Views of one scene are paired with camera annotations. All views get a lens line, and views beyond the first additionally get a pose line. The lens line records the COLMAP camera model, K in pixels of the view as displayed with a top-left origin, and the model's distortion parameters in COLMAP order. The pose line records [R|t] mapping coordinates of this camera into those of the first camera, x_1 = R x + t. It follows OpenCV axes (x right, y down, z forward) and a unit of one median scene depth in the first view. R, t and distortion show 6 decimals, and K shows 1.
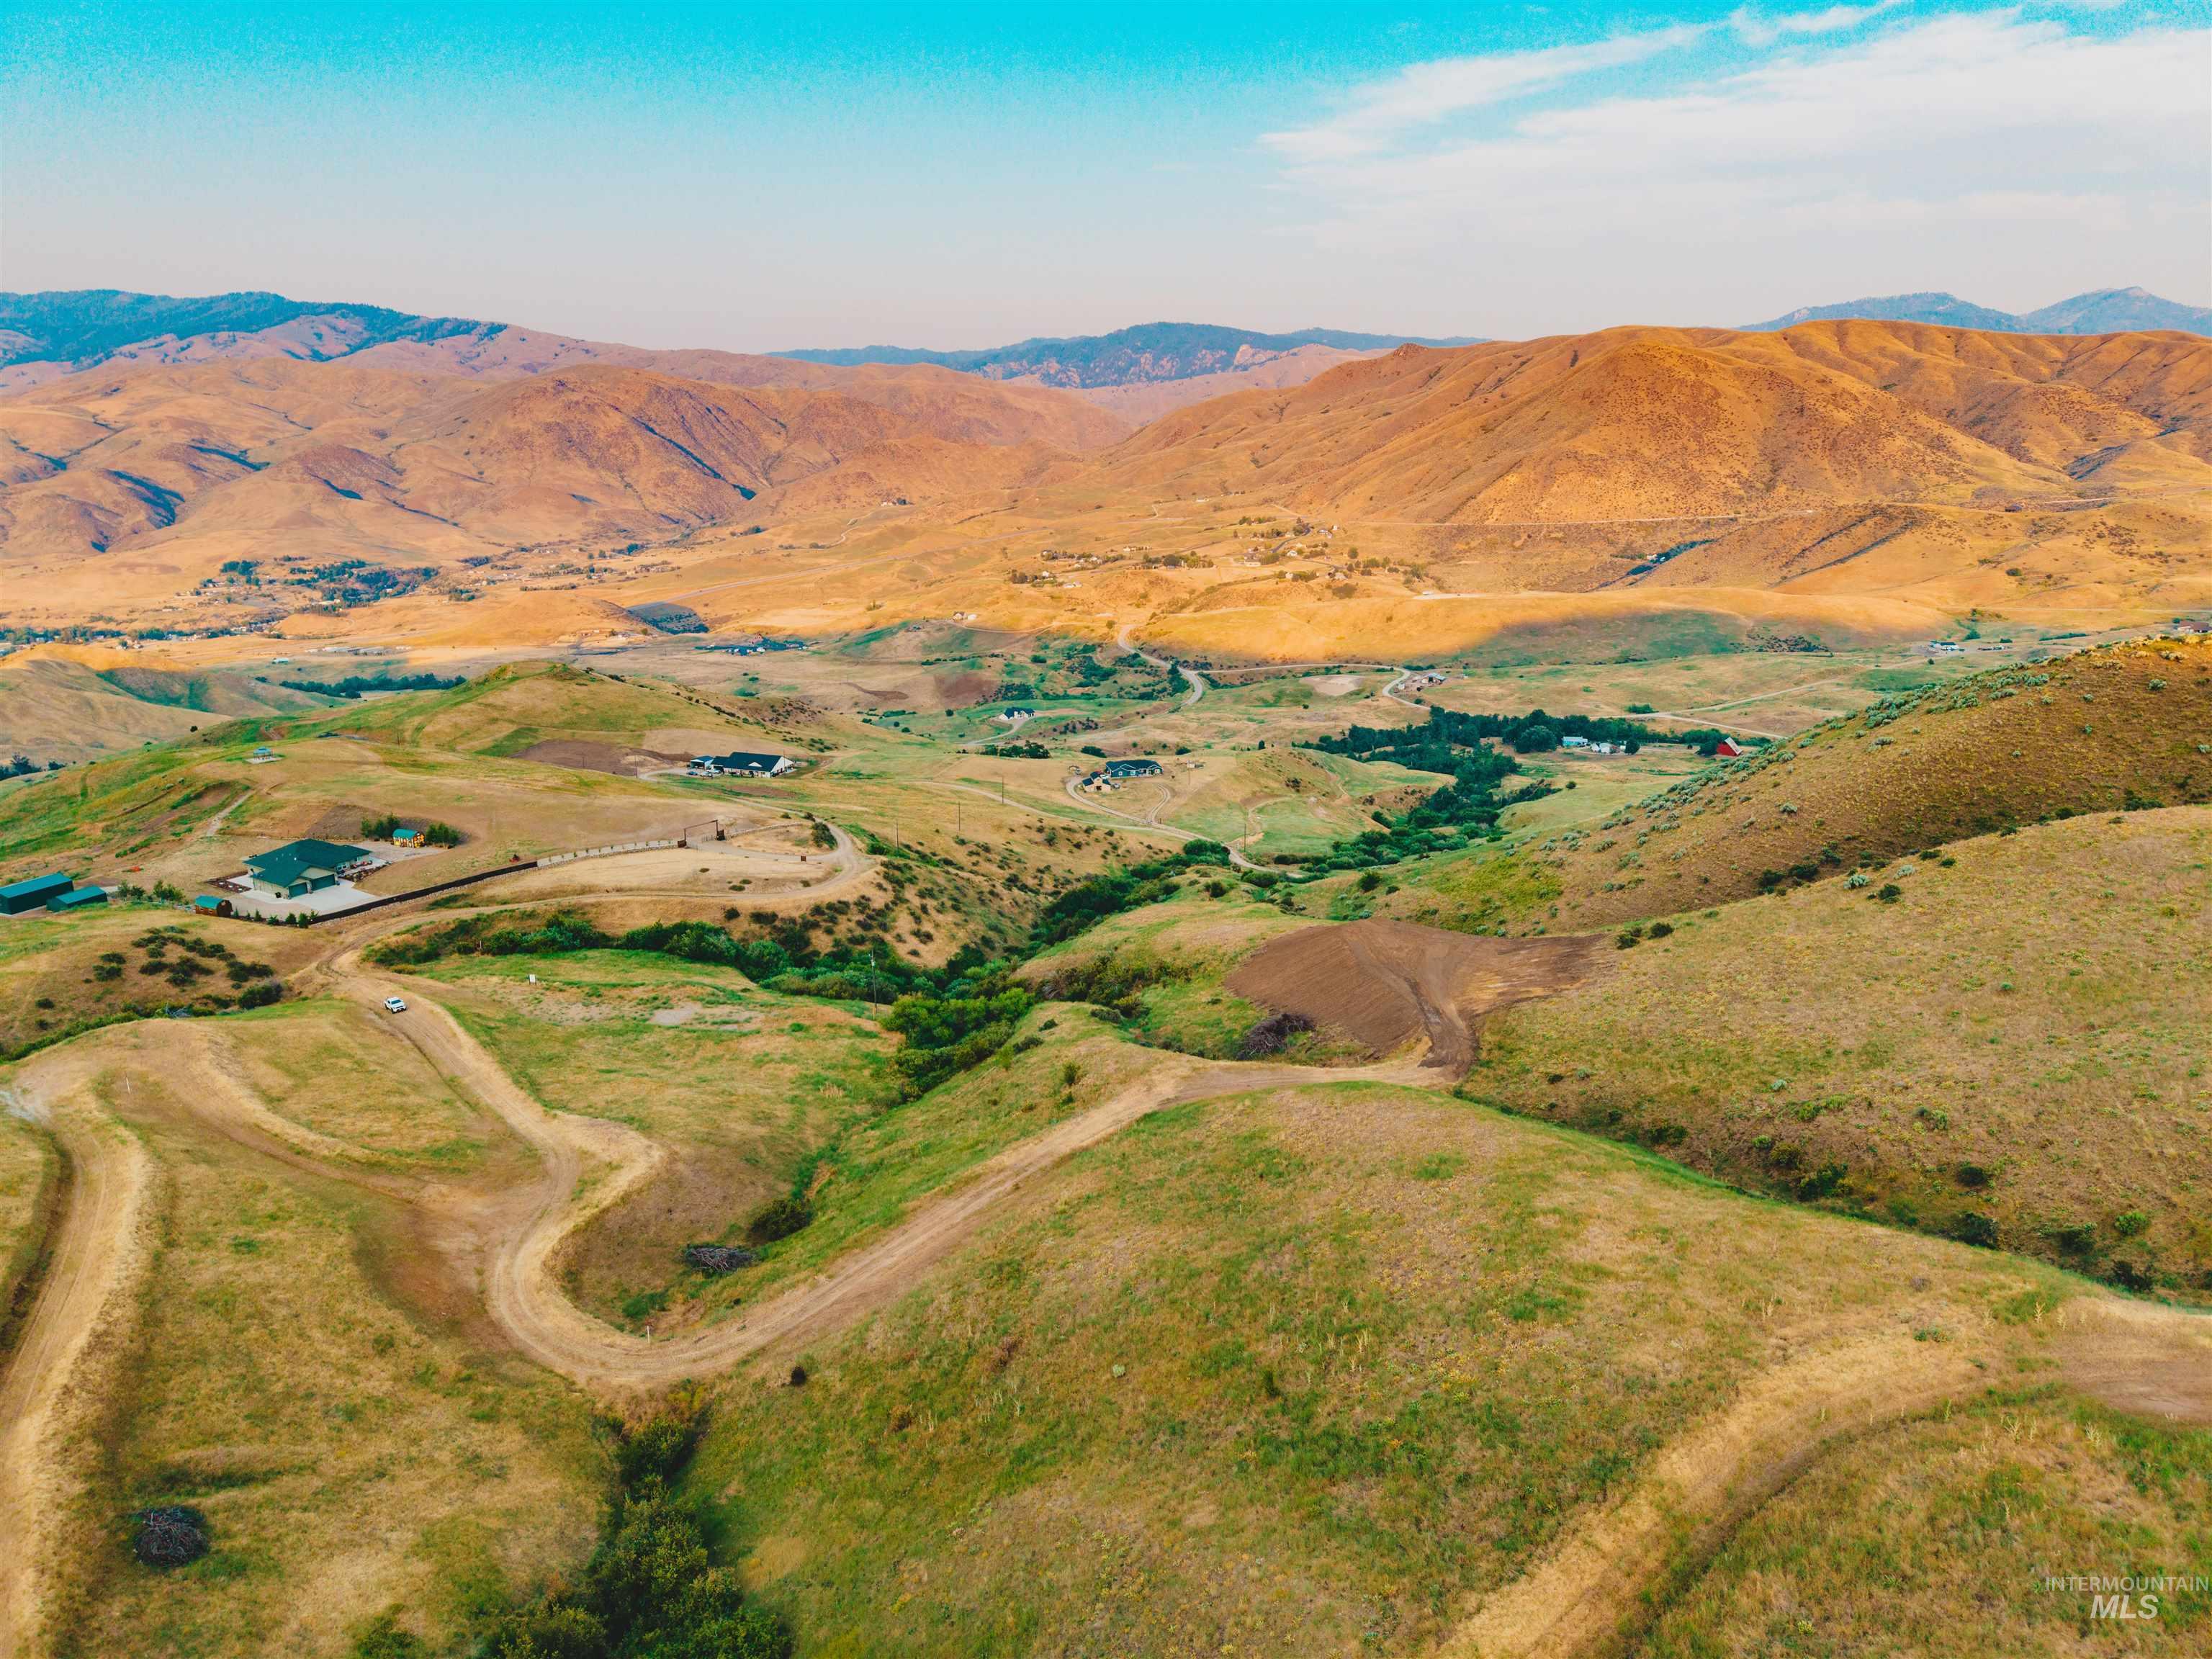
lens RADIAL K [[1476.0, 0, 1109.8], [0, 1476.0, 847.7], [0, 0, 1]] dist [0.040678, -0.047771]
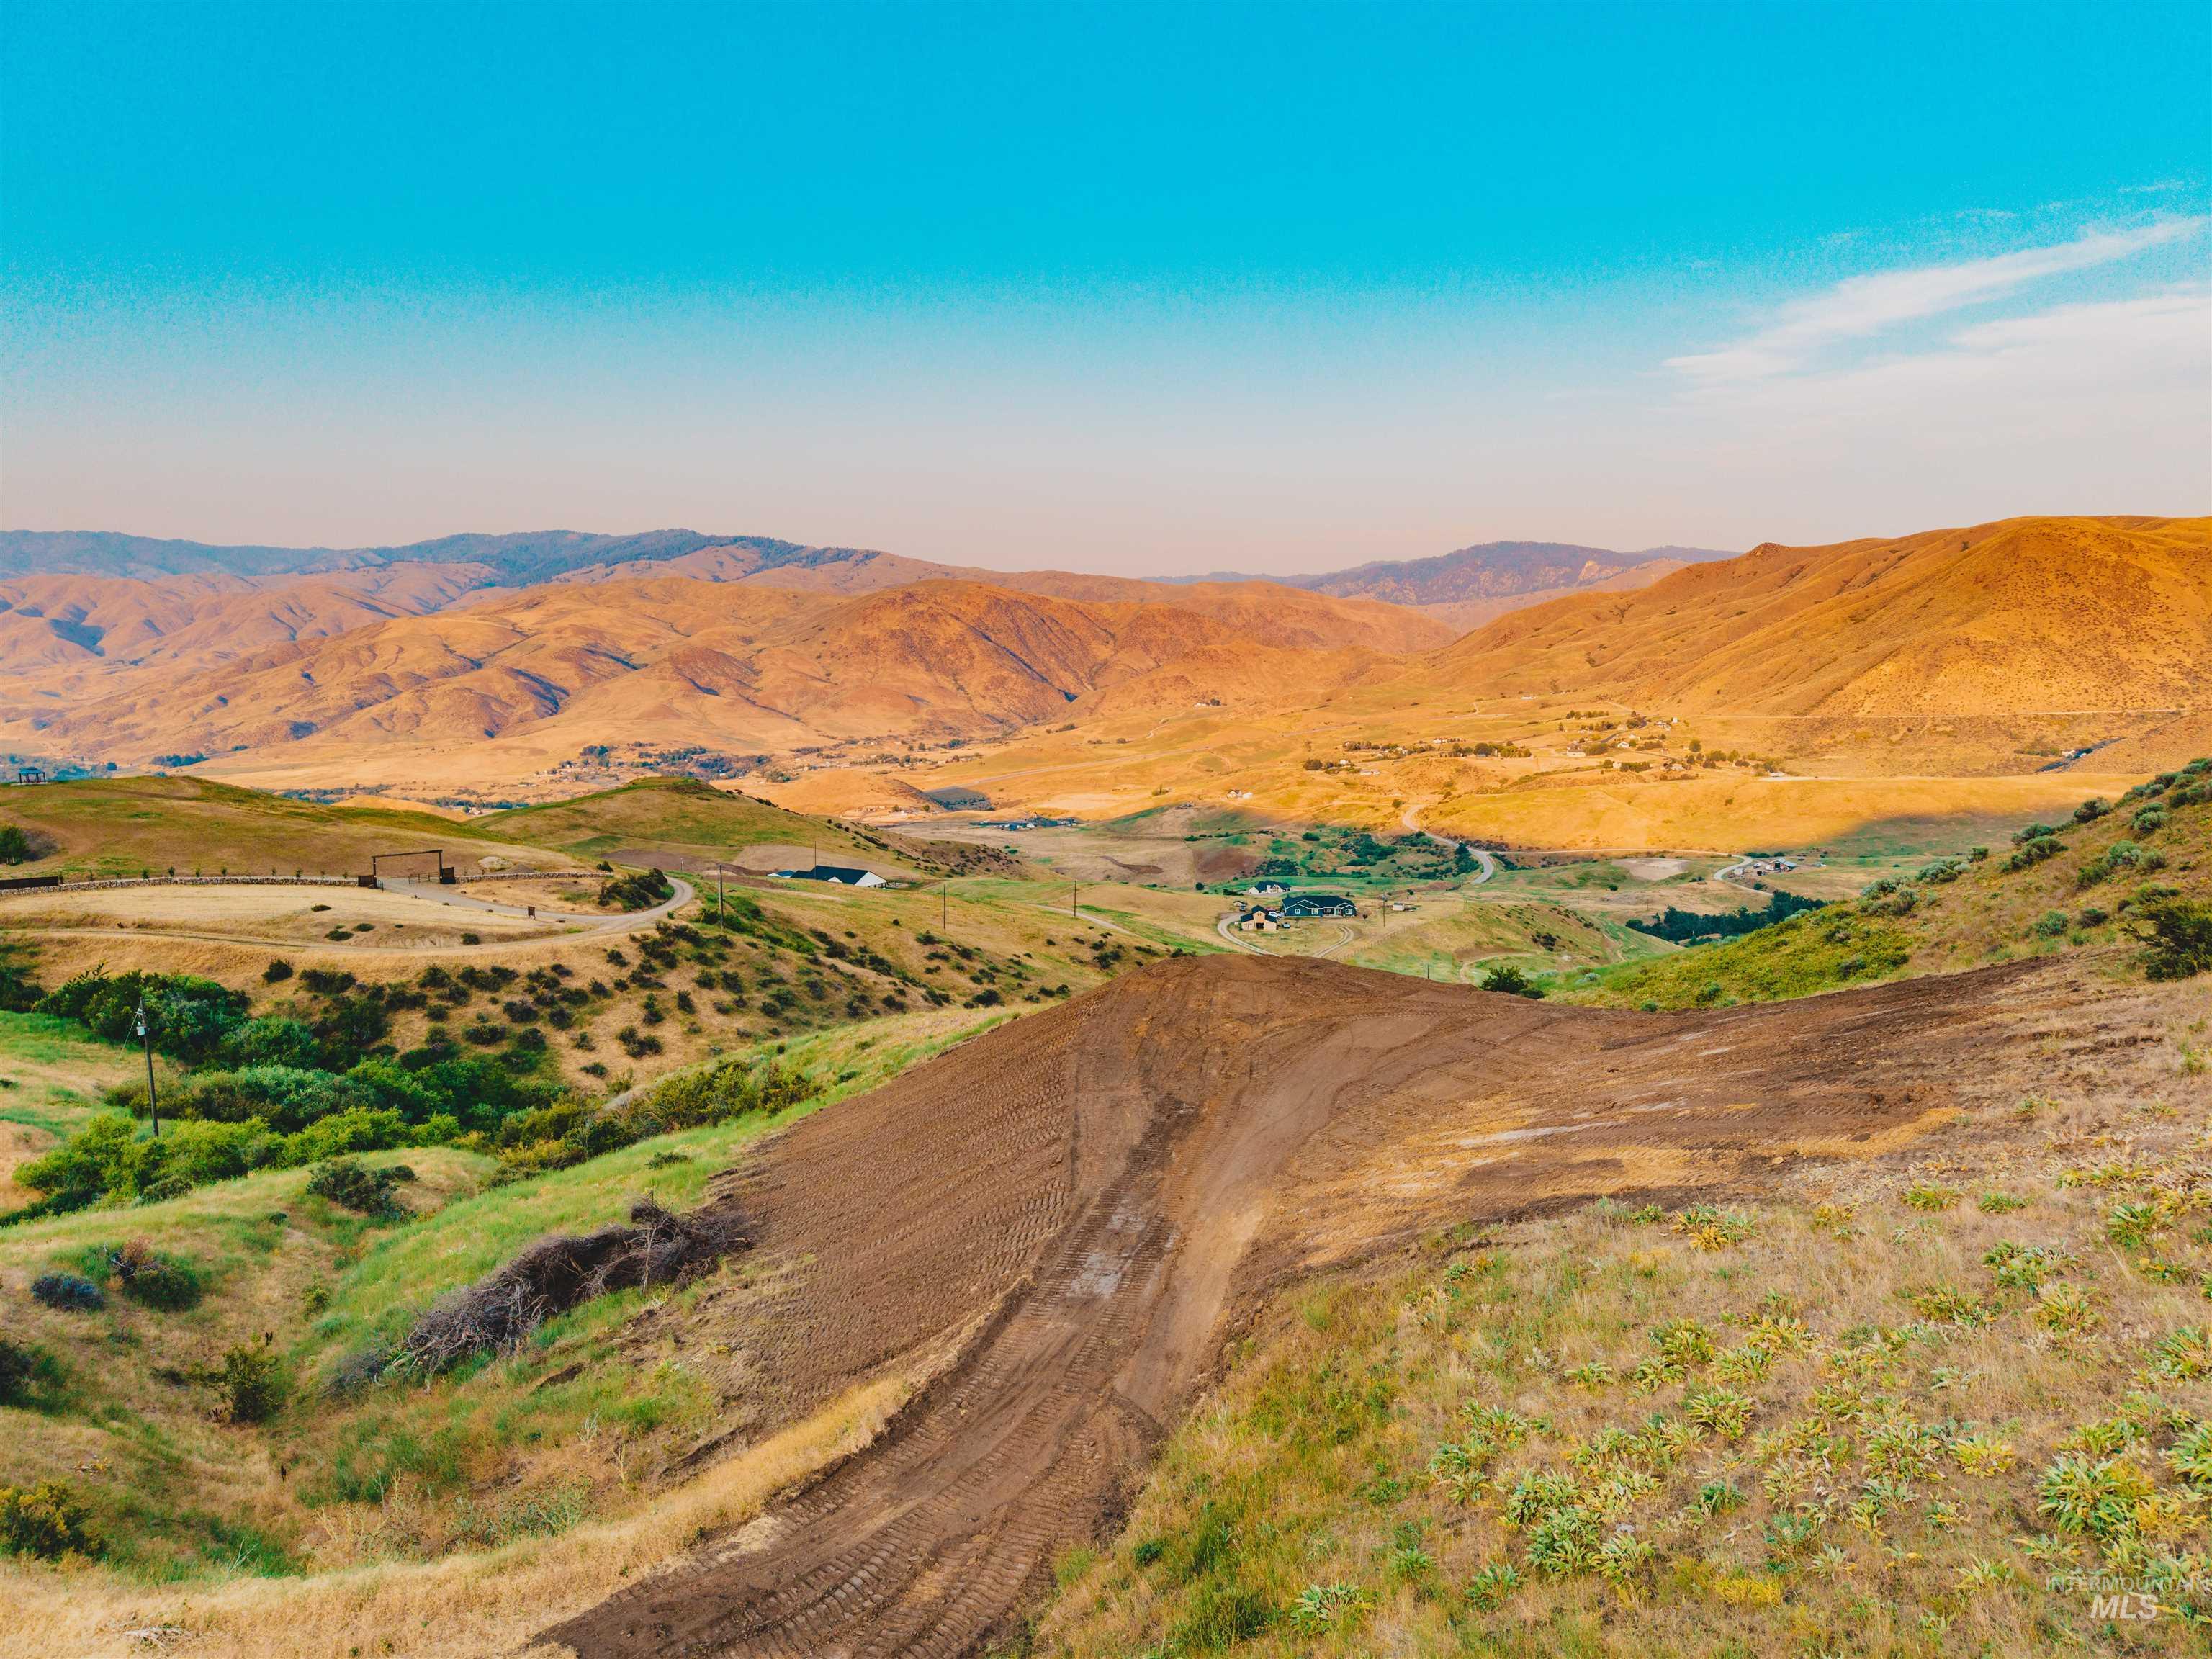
lens RADIAL K [[1476.0, 0, 1111.1], [0, 1476.0, 834.0], [0, 0, 1]] dist [0.040678, -0.047771]
pose [[0.974556, 0.026779, -0.222537, 0.032554], [-0.060751, 0.987232, -0.147247, 0.010835], [0.215753, 0.157020, 0.963740, 0.100182]]
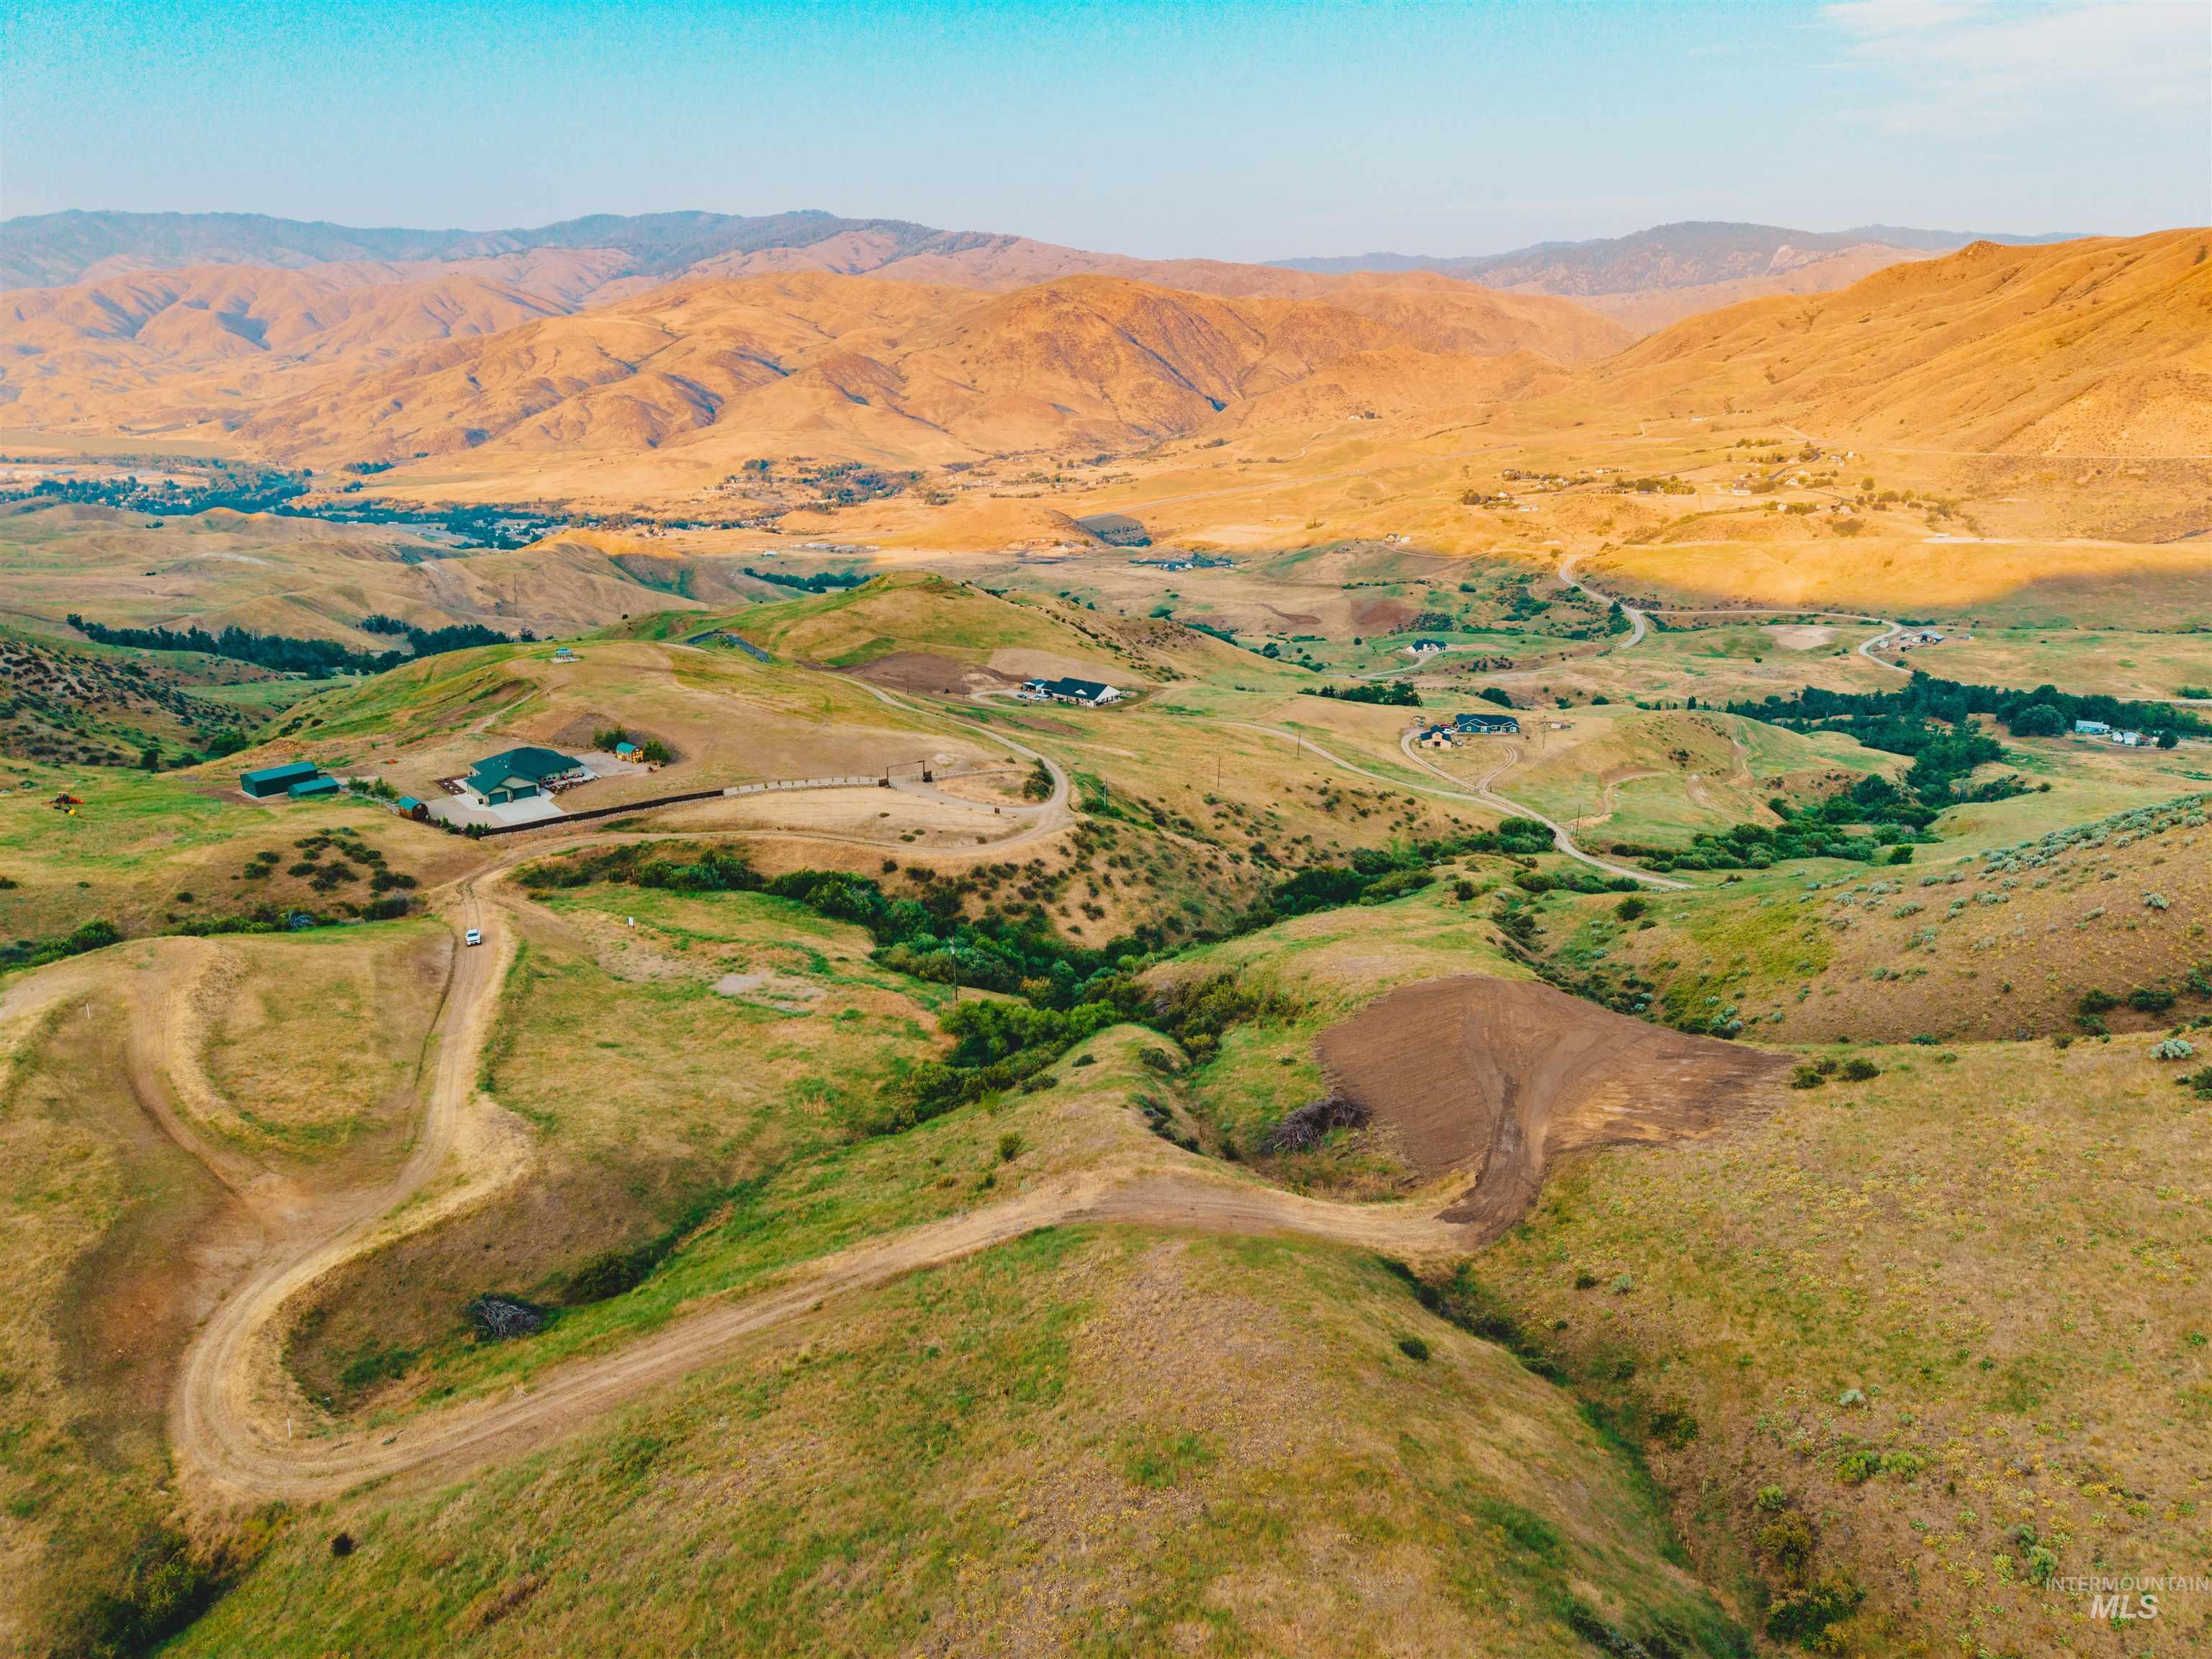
lens RADIAL K [[1476.0, 0, 1110.4], [0, 1476.0, 851.8], [0, 0, 1]] dist [0.040678, -0.047771]
pose [[0.950421, 0.105862, -0.292393, 0.028852], [-0.088926, 0.993529, 0.070656, -0.008277], [0.297981, -0.041152, 0.953684, 0.028605]]
